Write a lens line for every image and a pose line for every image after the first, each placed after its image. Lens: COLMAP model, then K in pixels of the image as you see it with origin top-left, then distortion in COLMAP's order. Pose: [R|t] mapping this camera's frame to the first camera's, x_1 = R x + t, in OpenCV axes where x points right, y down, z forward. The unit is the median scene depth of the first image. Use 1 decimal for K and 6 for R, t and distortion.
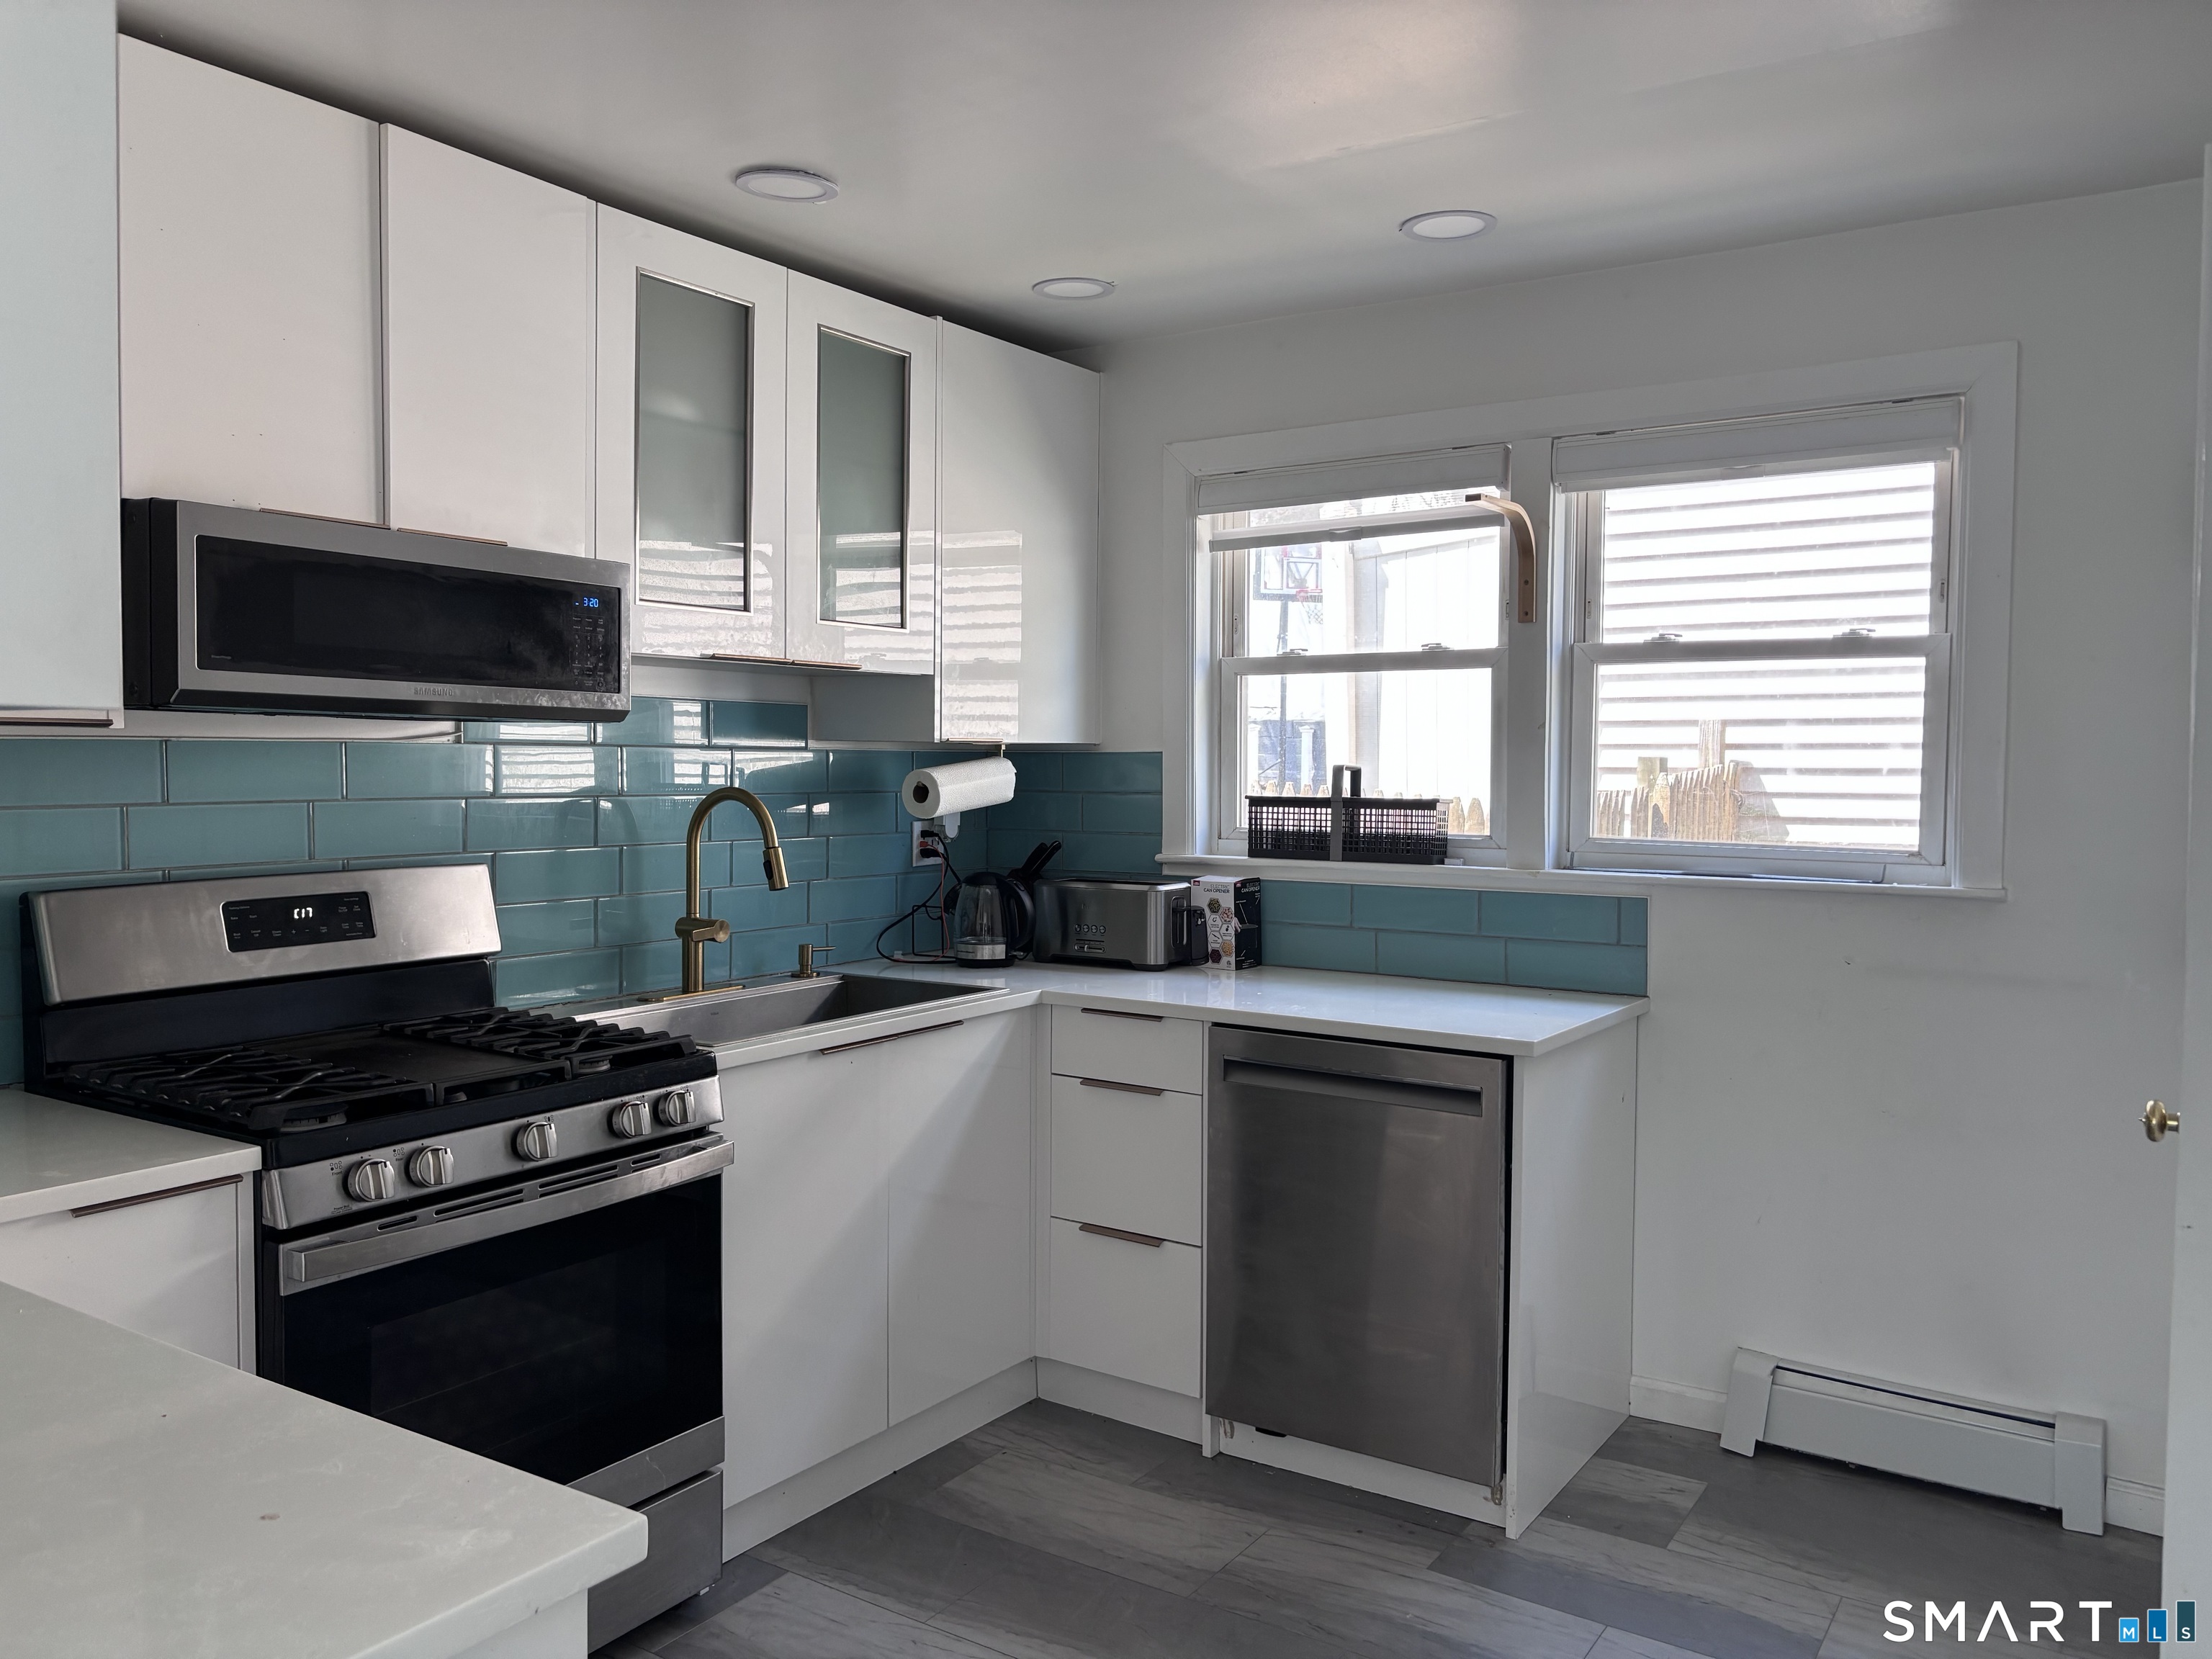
lens RADIAL K [[1679.6, 0, 1111.2], [0, 1679.6, 828.8], [0, 0, 1]] dist [0.033351, -0.033073]
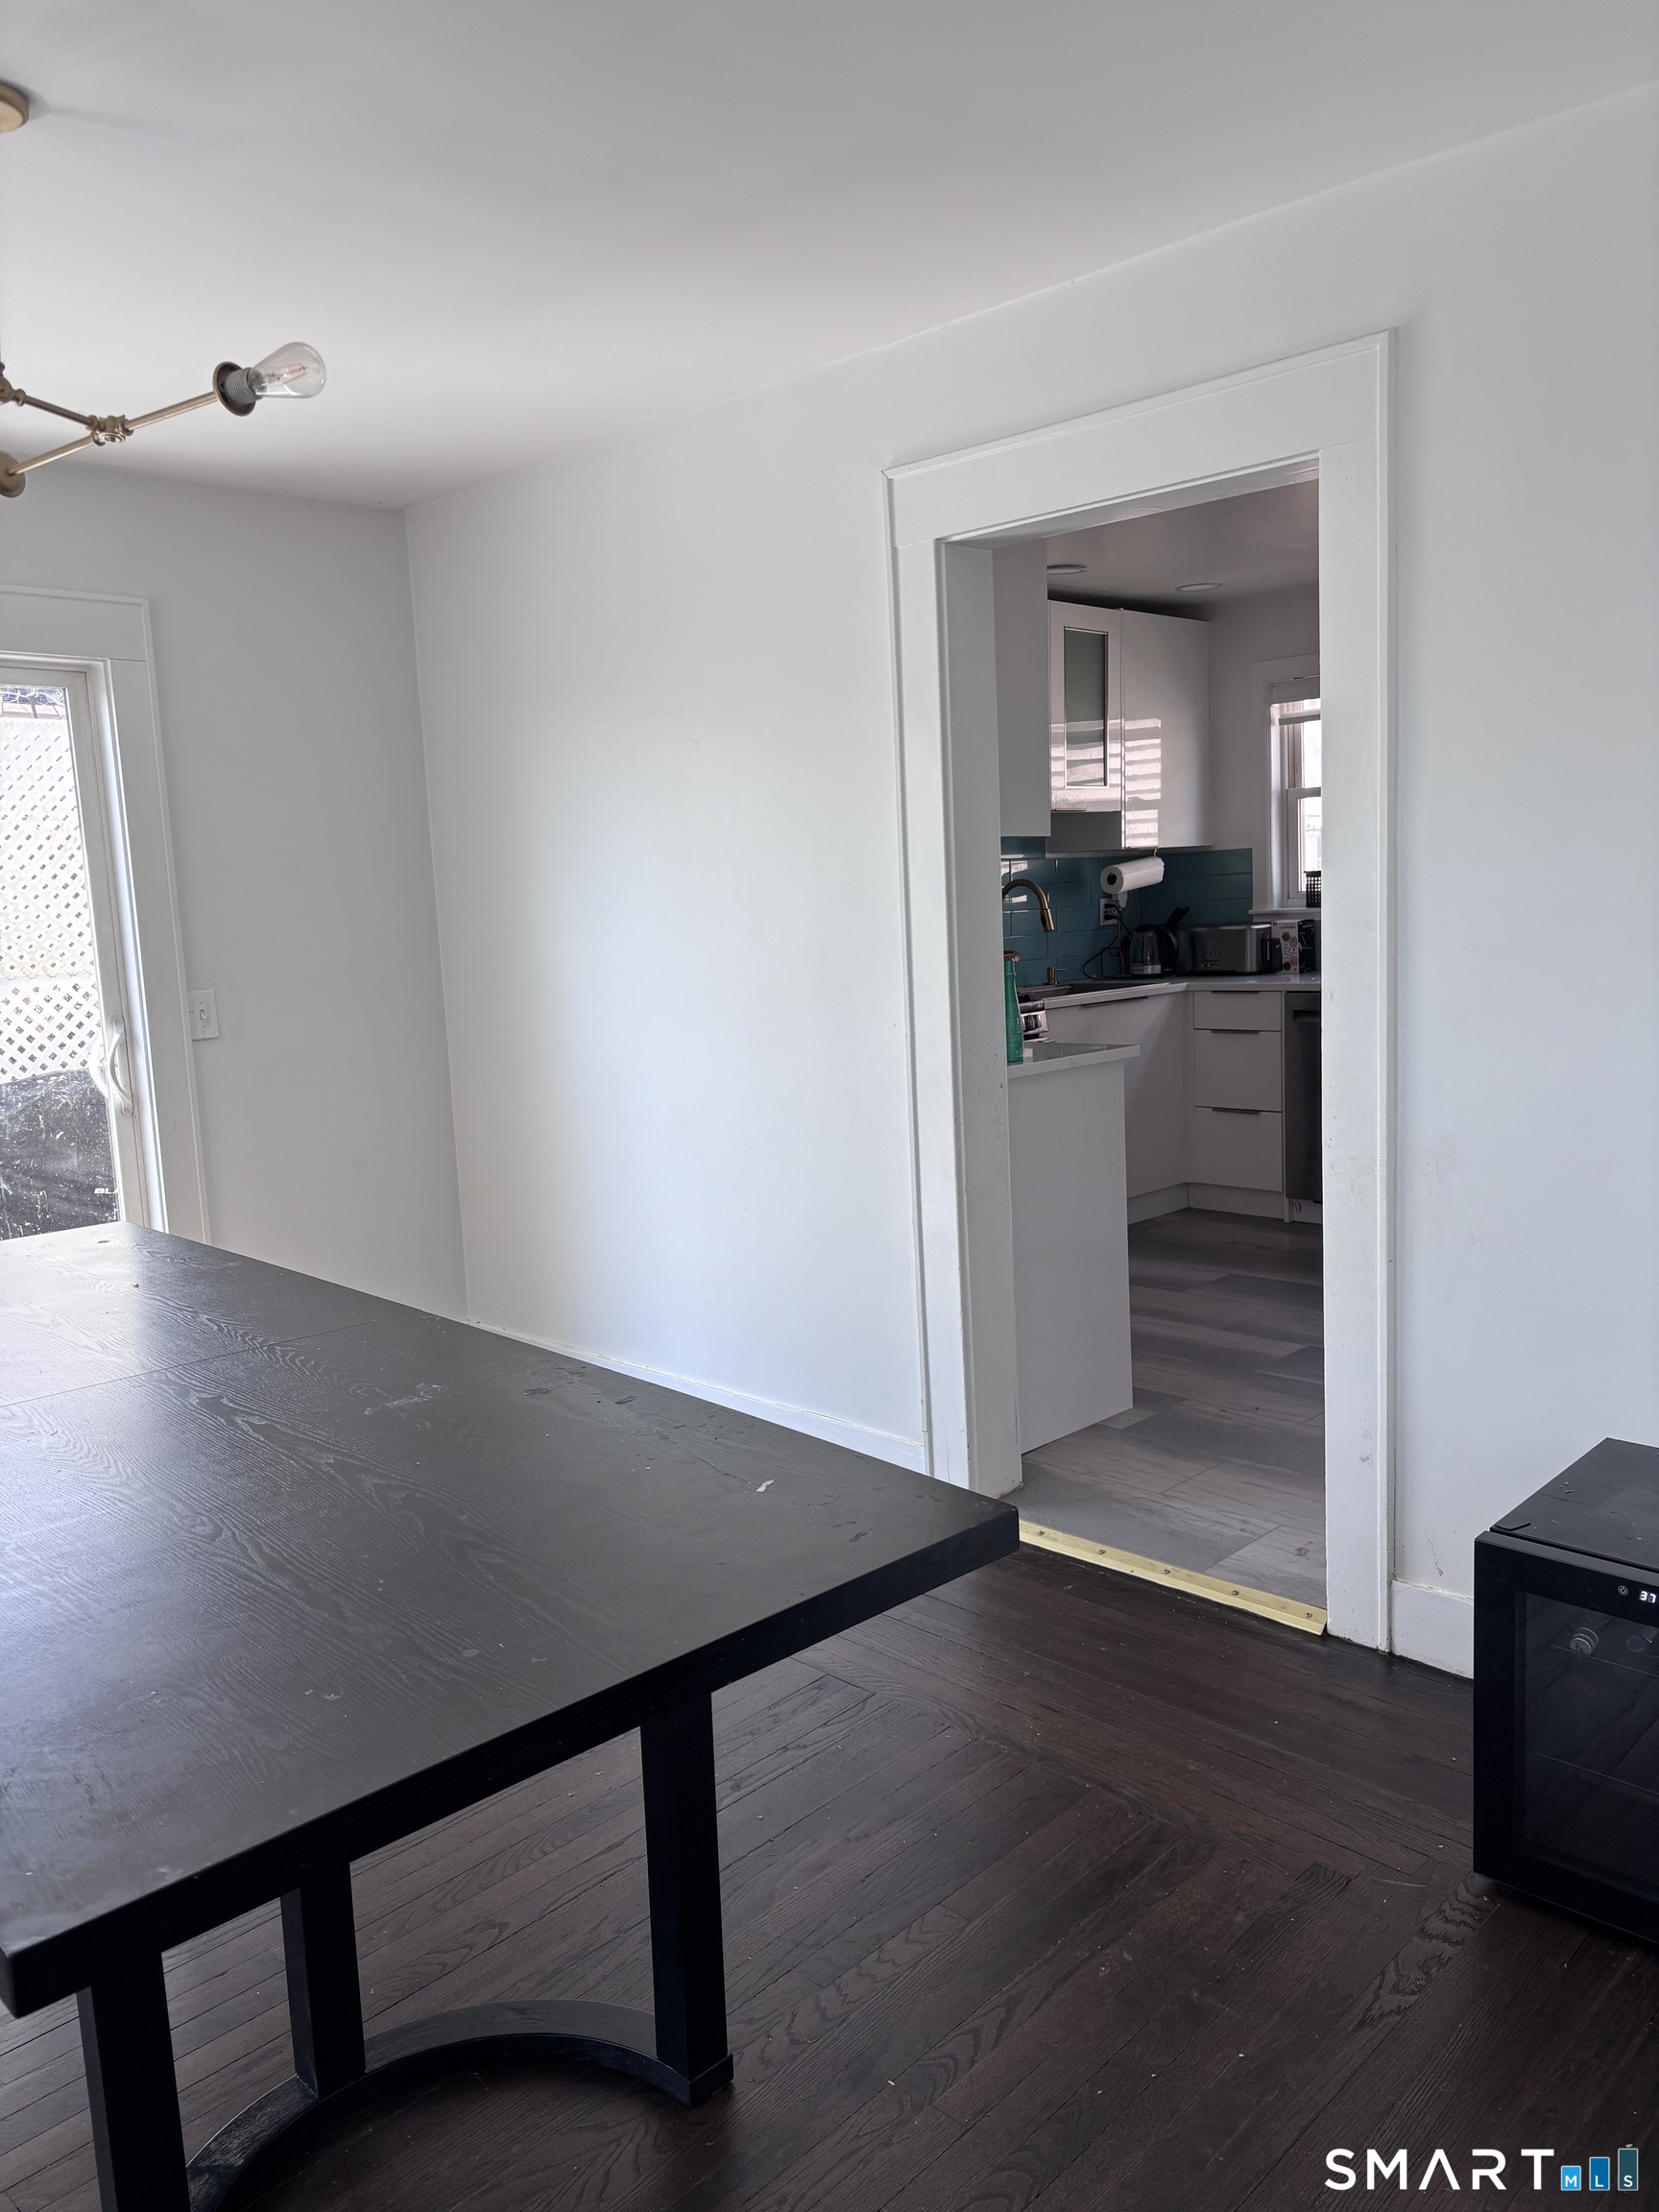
lens RADIAL K [[1679.6, 0, 821.5], [0, 1679.6, 1107.3], [0, 0, 1]] dist [0.033351, -0.033073]
pose [[0.979224, -0.022334, -0.201547, -0.059398], [0.040106, 0.995613, 0.084531, 0.054175], [0.198775, -0.090858, 0.975825, -0.777720]]
